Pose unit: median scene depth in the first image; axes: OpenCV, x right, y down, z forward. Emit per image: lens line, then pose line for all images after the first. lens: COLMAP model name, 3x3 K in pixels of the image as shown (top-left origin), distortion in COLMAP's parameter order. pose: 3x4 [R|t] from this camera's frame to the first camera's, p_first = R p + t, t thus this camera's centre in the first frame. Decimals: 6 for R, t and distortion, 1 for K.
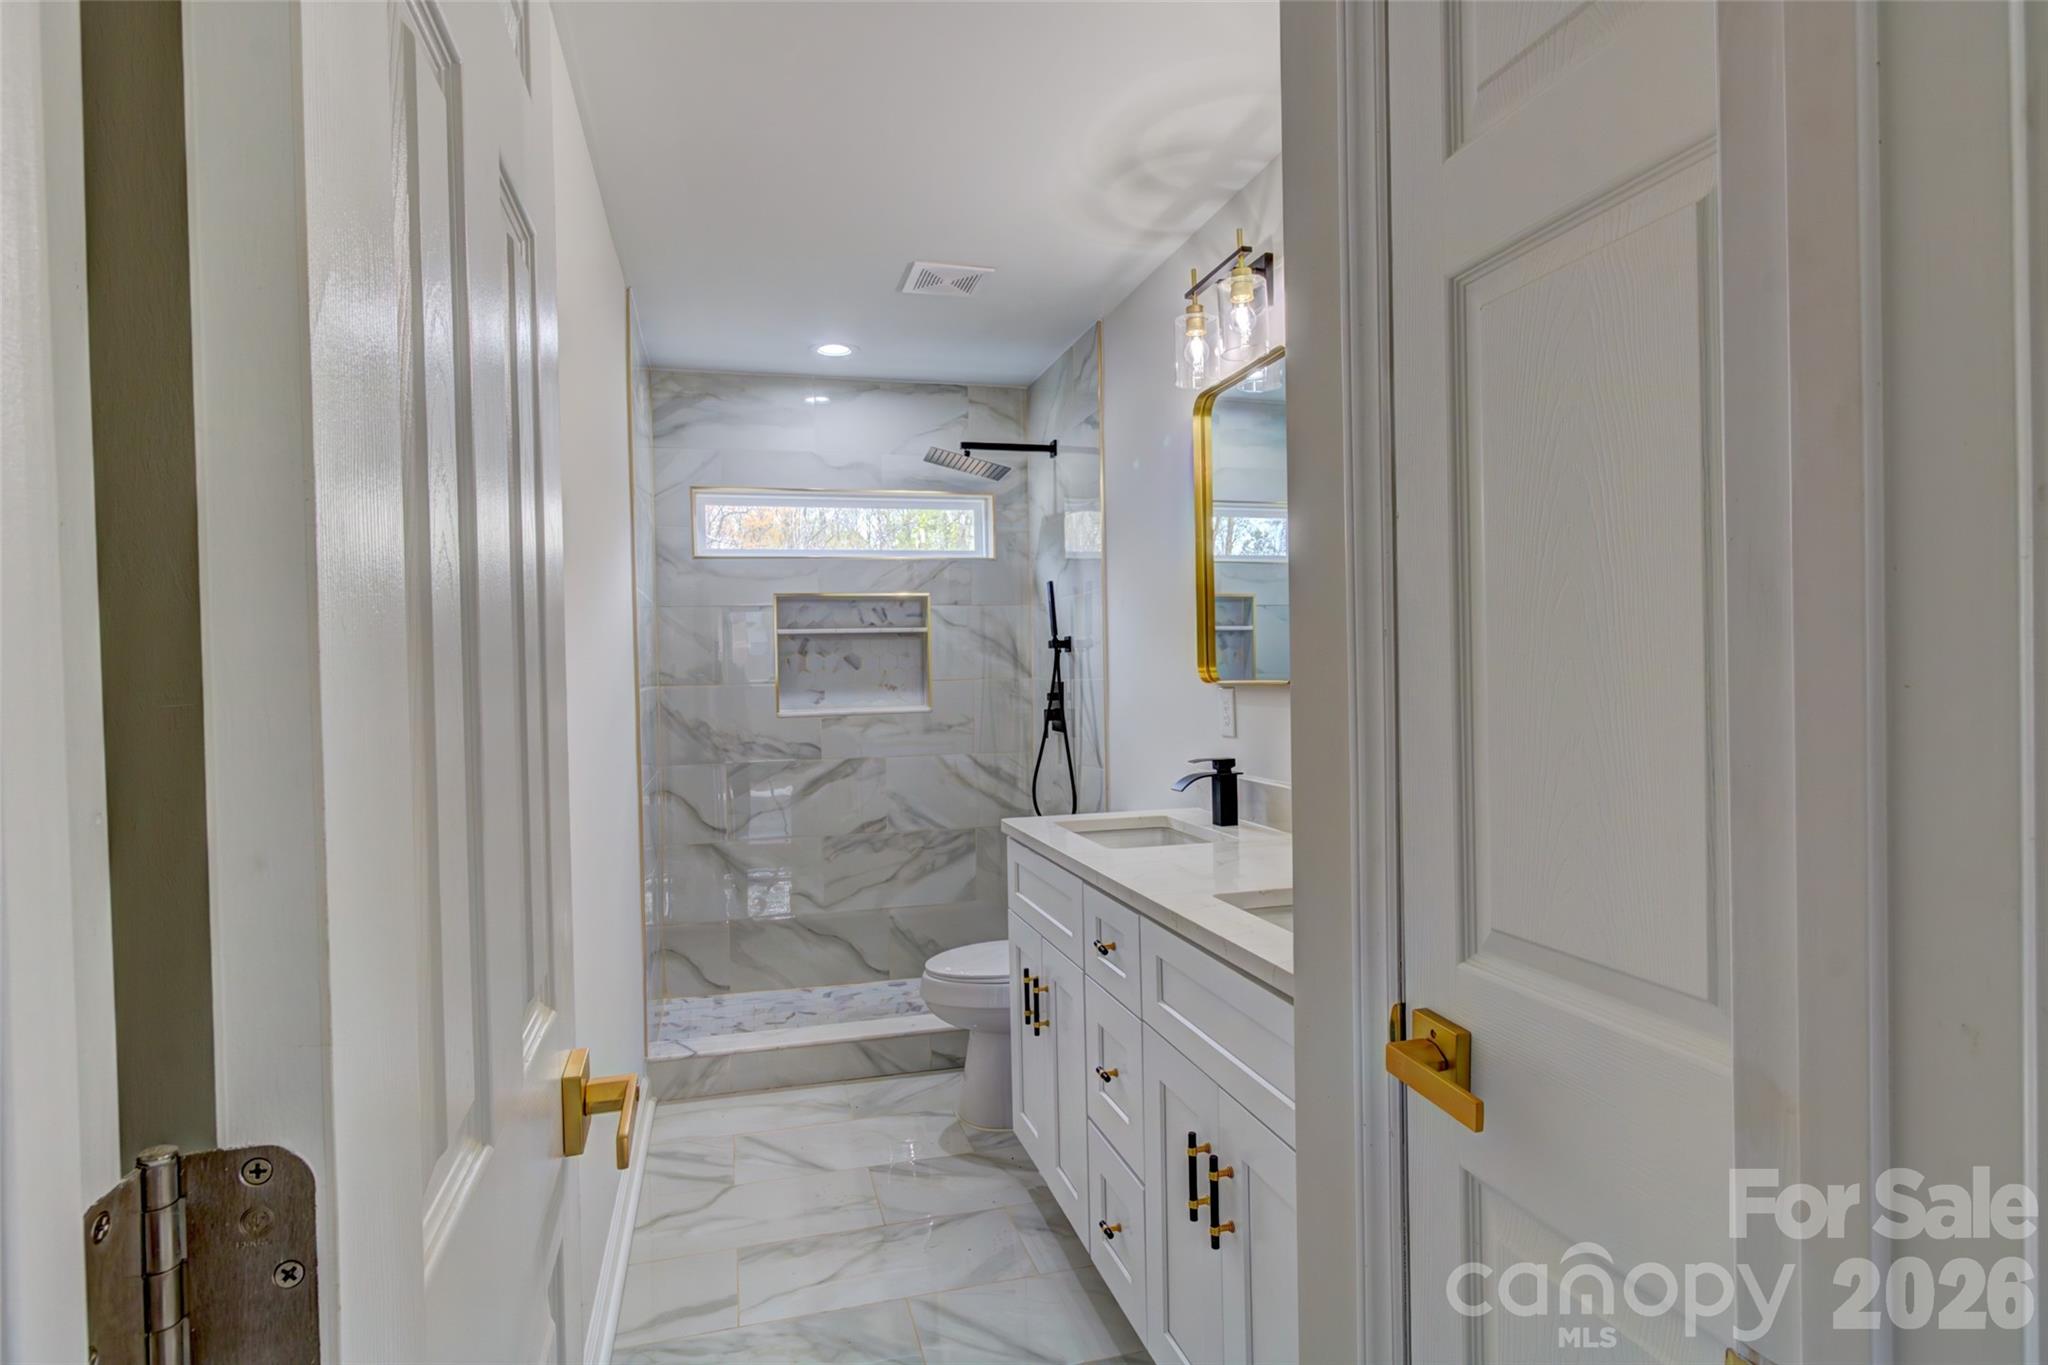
lens RADIAL K [[1096.3, 0, 1028.0], [0, 1096.3, 683.2], [0, 0, 1]] dist [-0.003993, -0.000271]
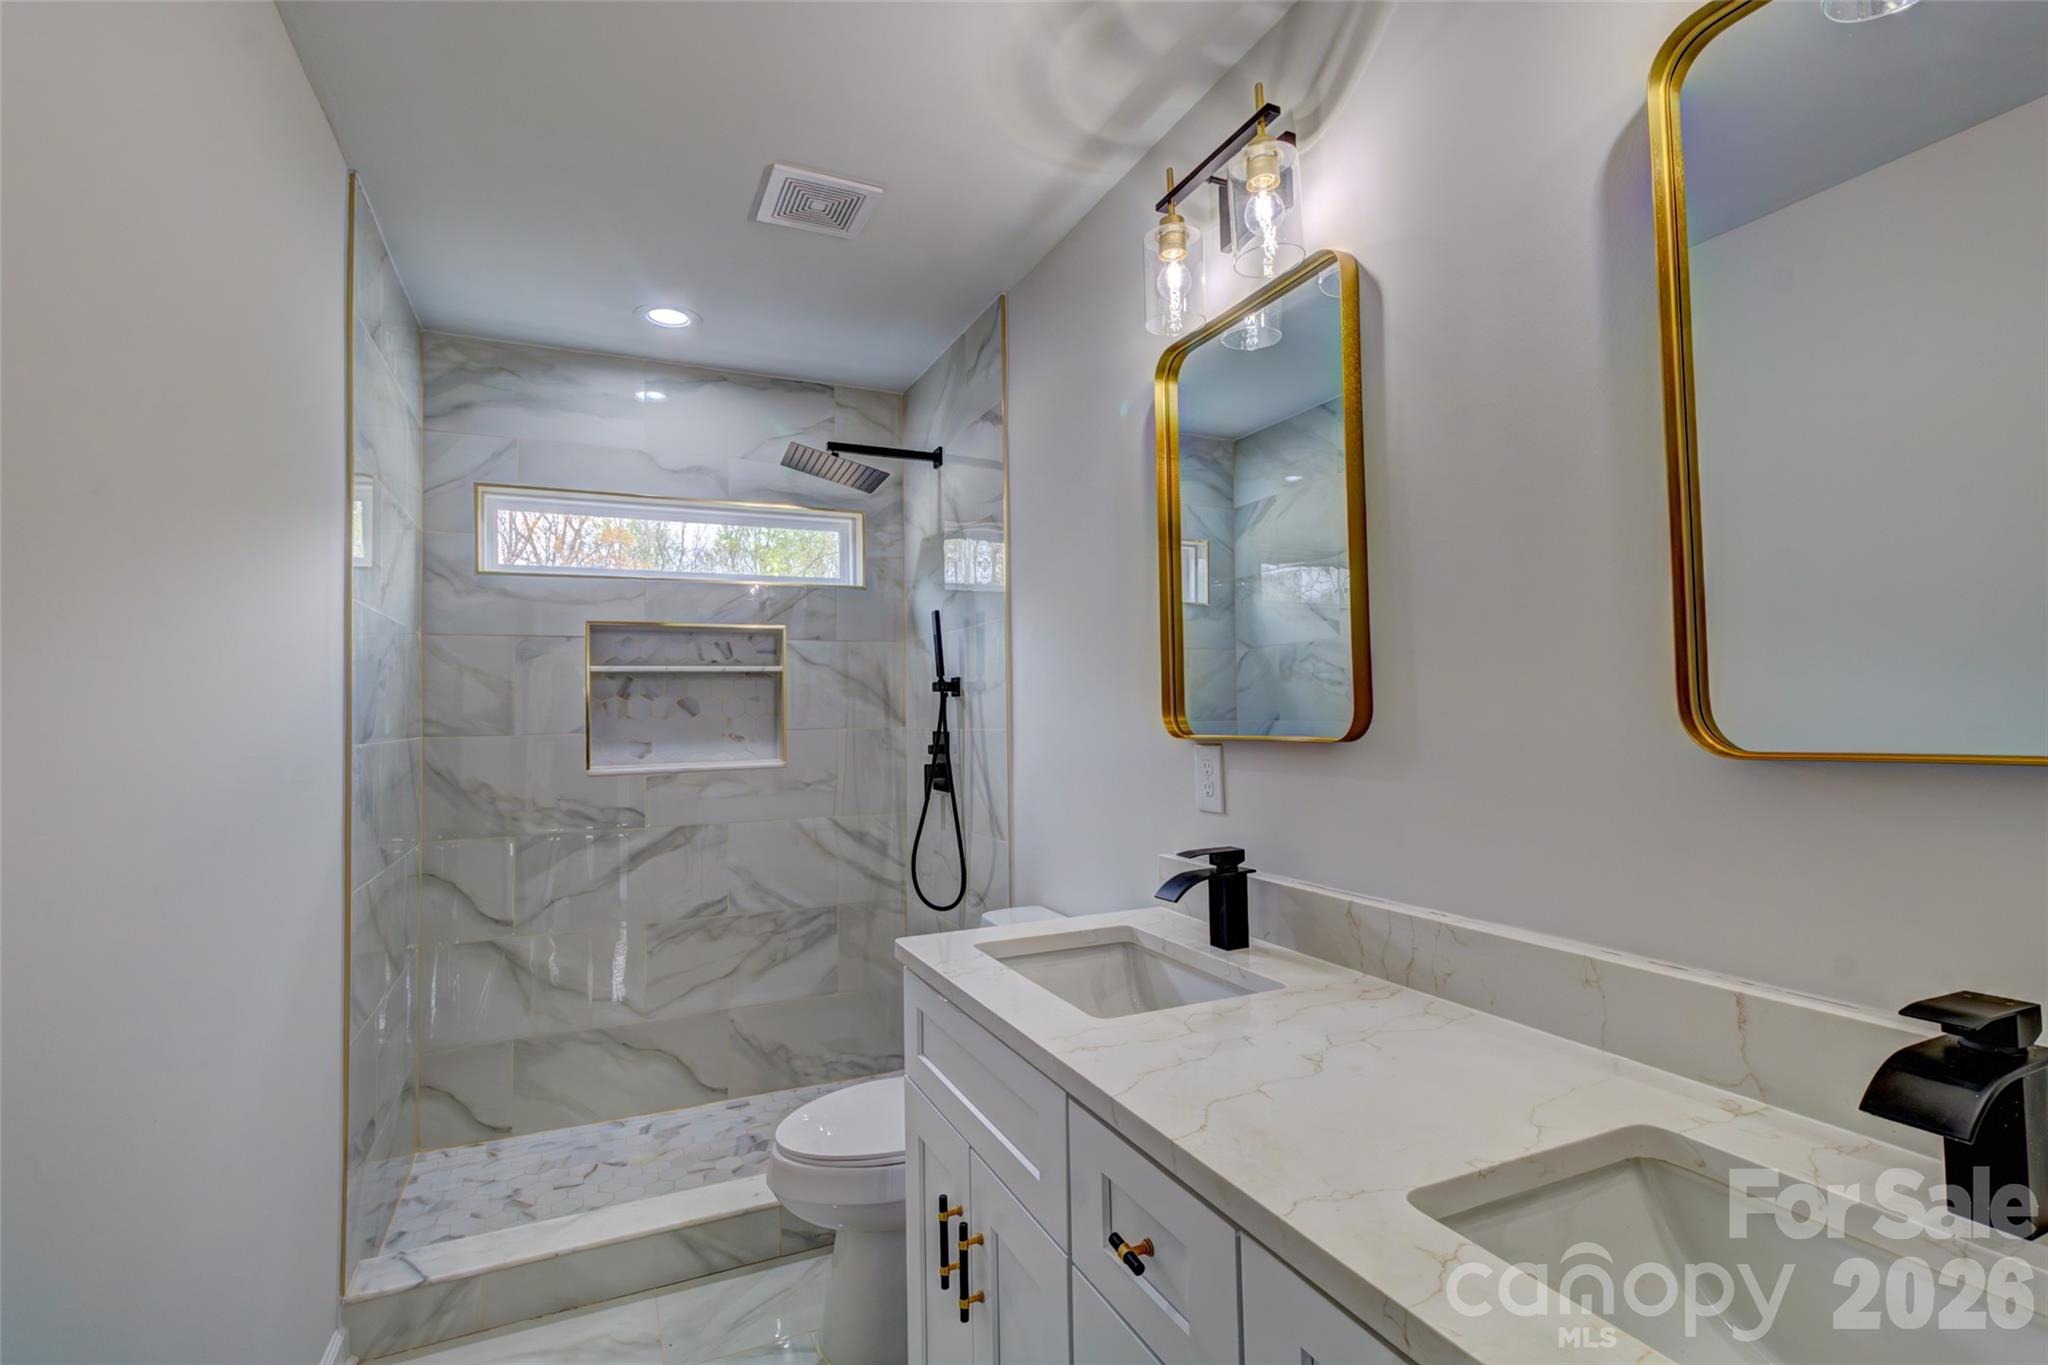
lens RADIAL K [[953.2, 0, 1021.3], [0, 953.2, 676.8], [0, 0, 1]] dist [0.005476, 0.001105]
pose [[0.987338, 0.009658, 0.158337, -0.028917], [-0.001346, 0.998619, -0.052524, -0.005179], [-0.158625, 0.051646, 0.985987, 0.273975]]
